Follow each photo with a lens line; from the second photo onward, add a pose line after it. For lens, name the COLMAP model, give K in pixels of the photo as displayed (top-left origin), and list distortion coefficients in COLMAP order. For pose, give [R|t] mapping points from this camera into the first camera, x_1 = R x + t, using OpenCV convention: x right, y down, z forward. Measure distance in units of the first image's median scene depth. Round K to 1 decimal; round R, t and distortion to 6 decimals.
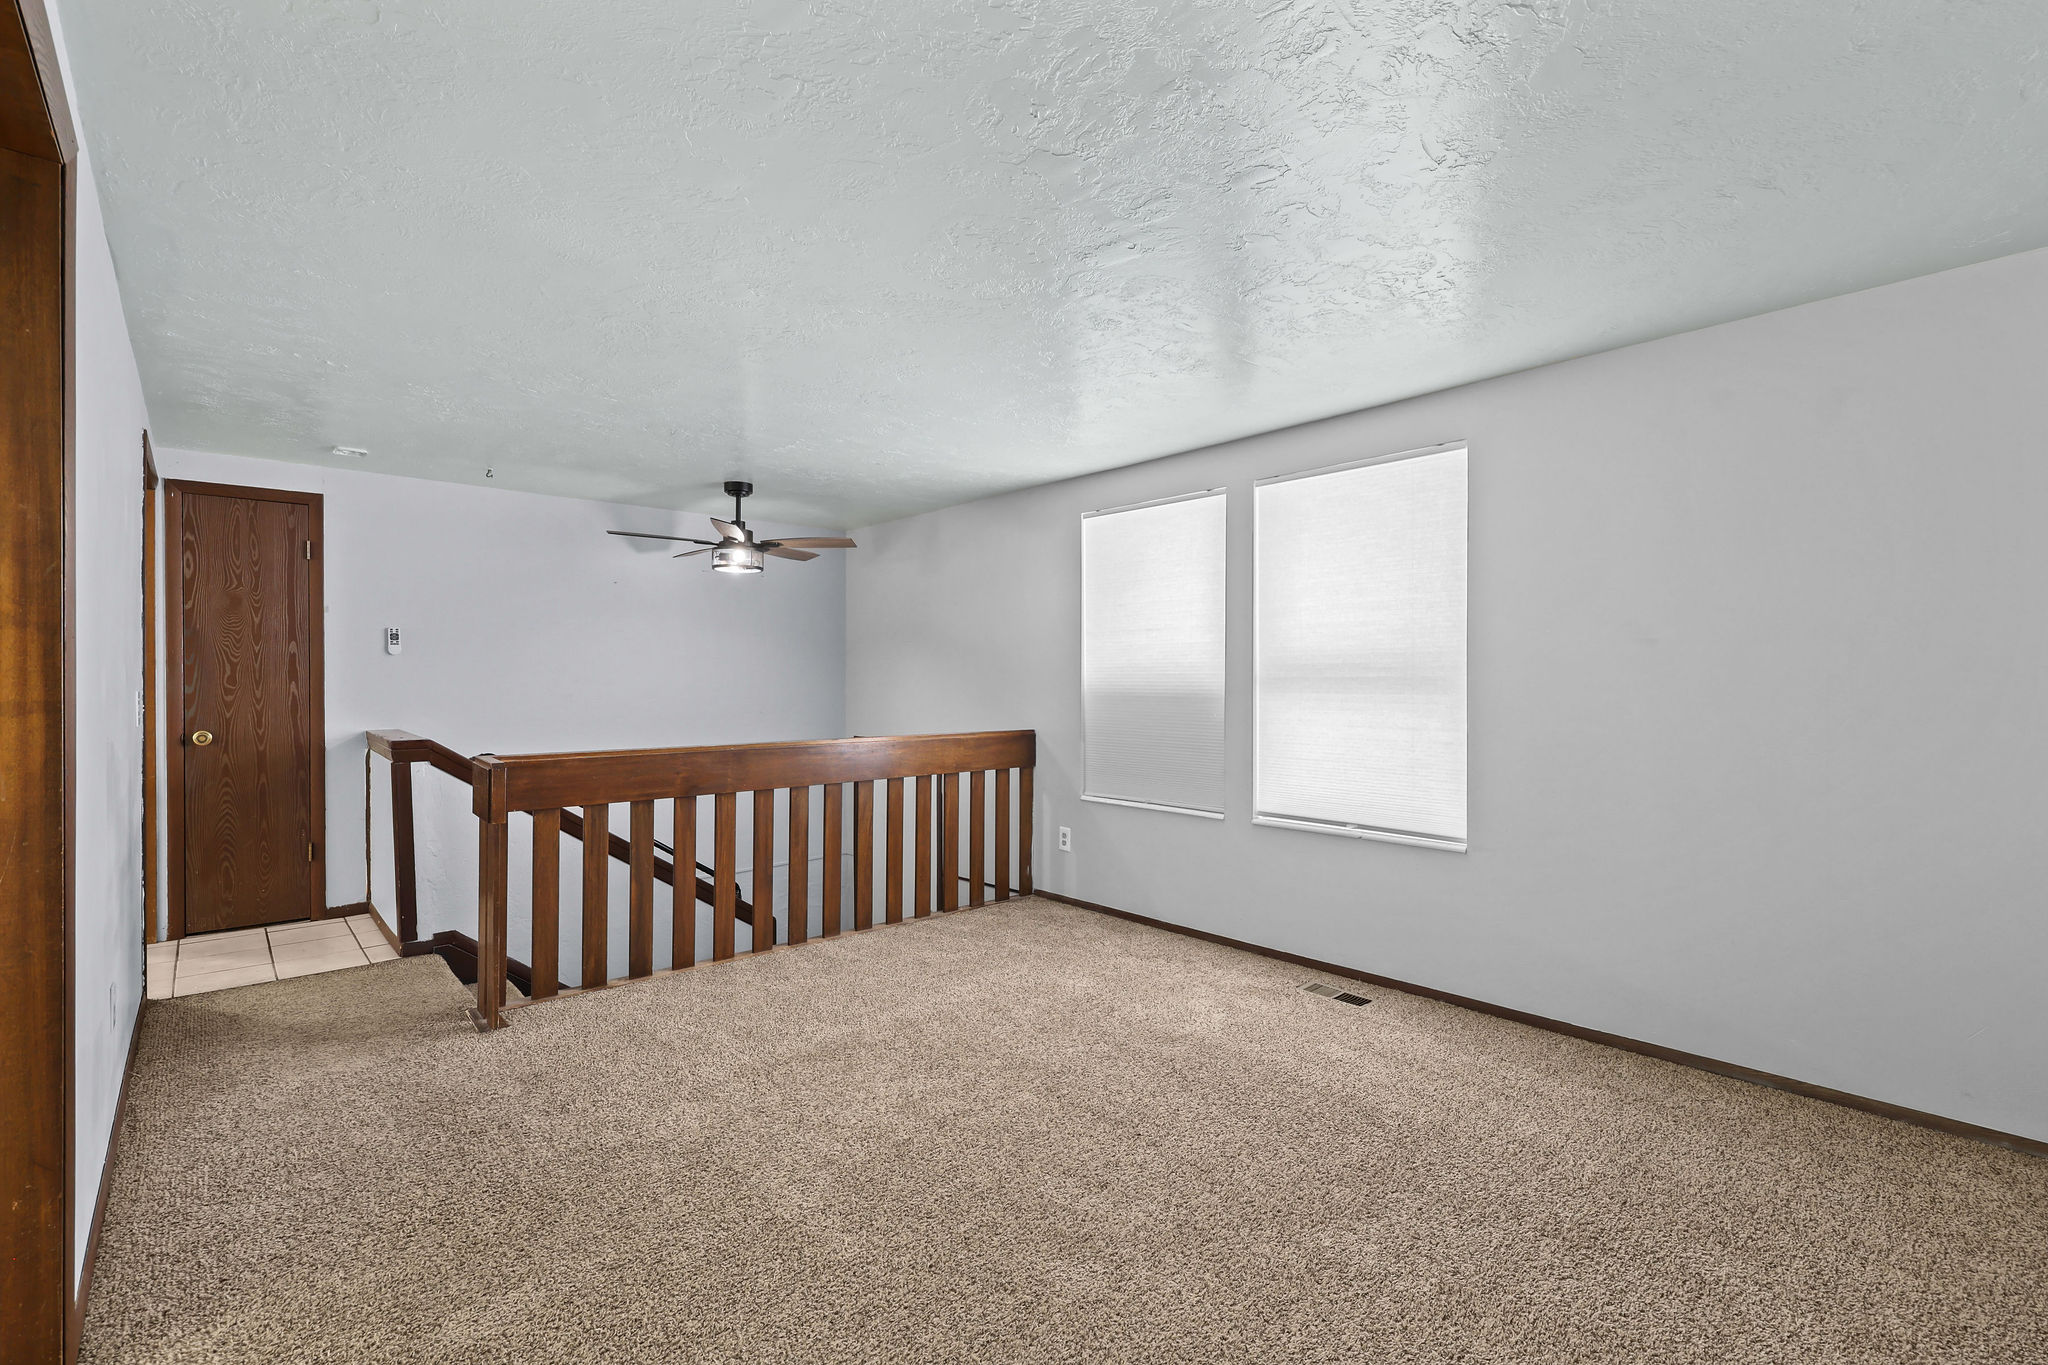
lens RADIAL K [[906.3, 0, 1012.0], [0, 906.3, 672.9], [0, 0, 1]] dist [-0.000689, 0.000935]
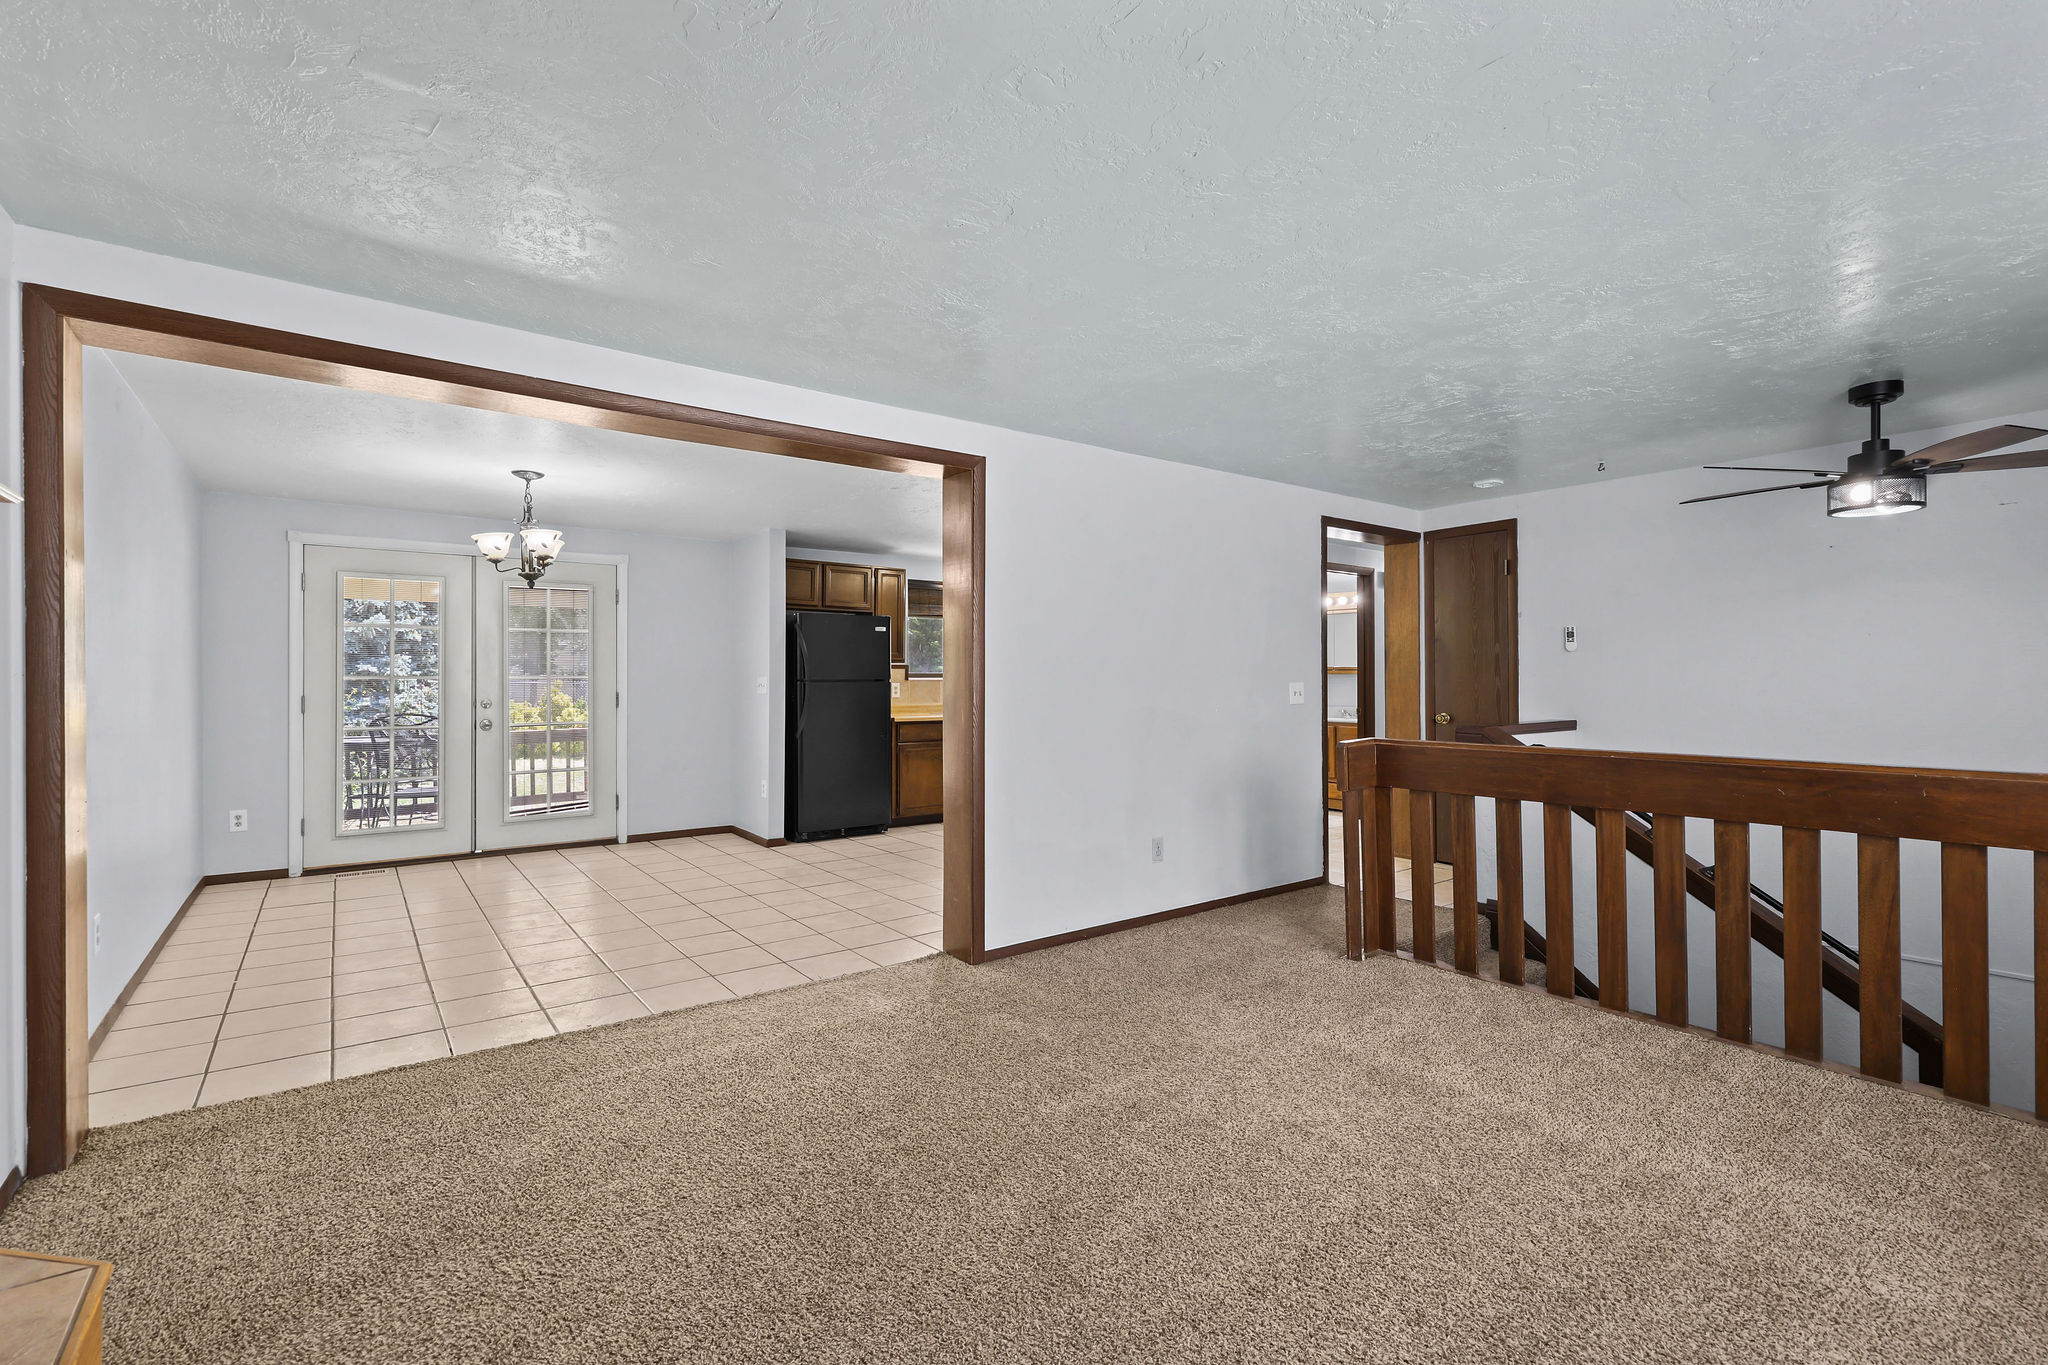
lens RADIAL K [[906.3, 0, 1015.6], [0, 906.3, 671.2], [0, 0, 1]] dist [-0.000689, 0.000935]
pose [[-0.082883, -0.007260, -0.996533, 0.536950], [0.012149, 0.999892, -0.008295, 0.005462], [0.996485, -0.012794, -0.082786, 0.504348]]
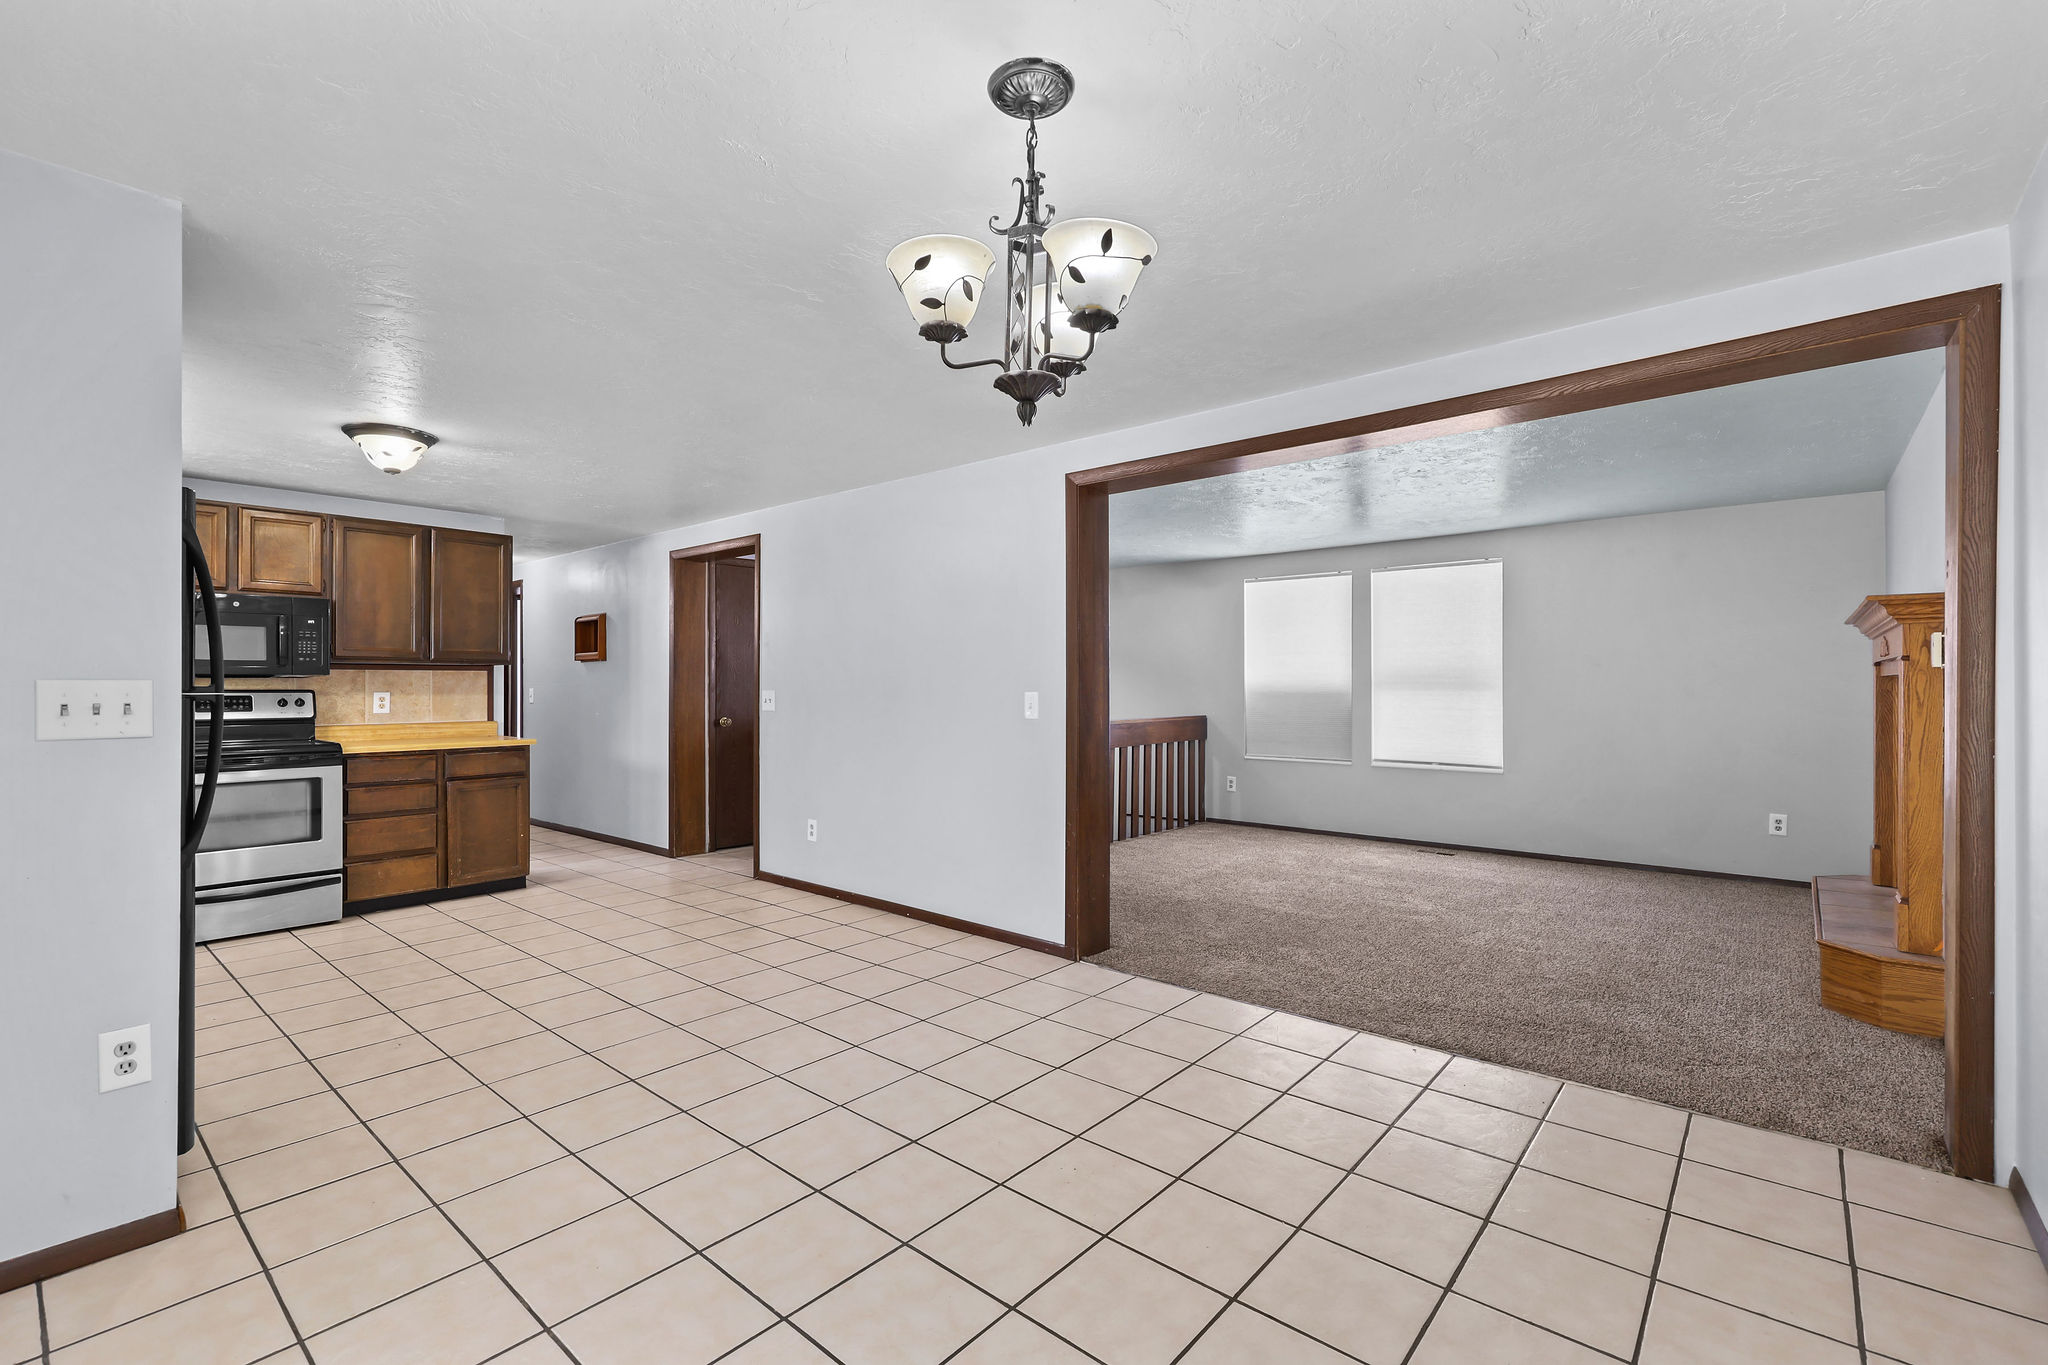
lens RADIAL K [[906.3, 0, 1005.1], [0, 906.3, 680.3], [0, 0, 1]] dist [-0.000689, 0.000935]
pose [[0.992082, -0.000314, 0.125591, -0.570236], [-0.000255, 0.999990, 0.004518, -0.005930], [-0.125591, -0.004514, 0.992072, -0.559616]]
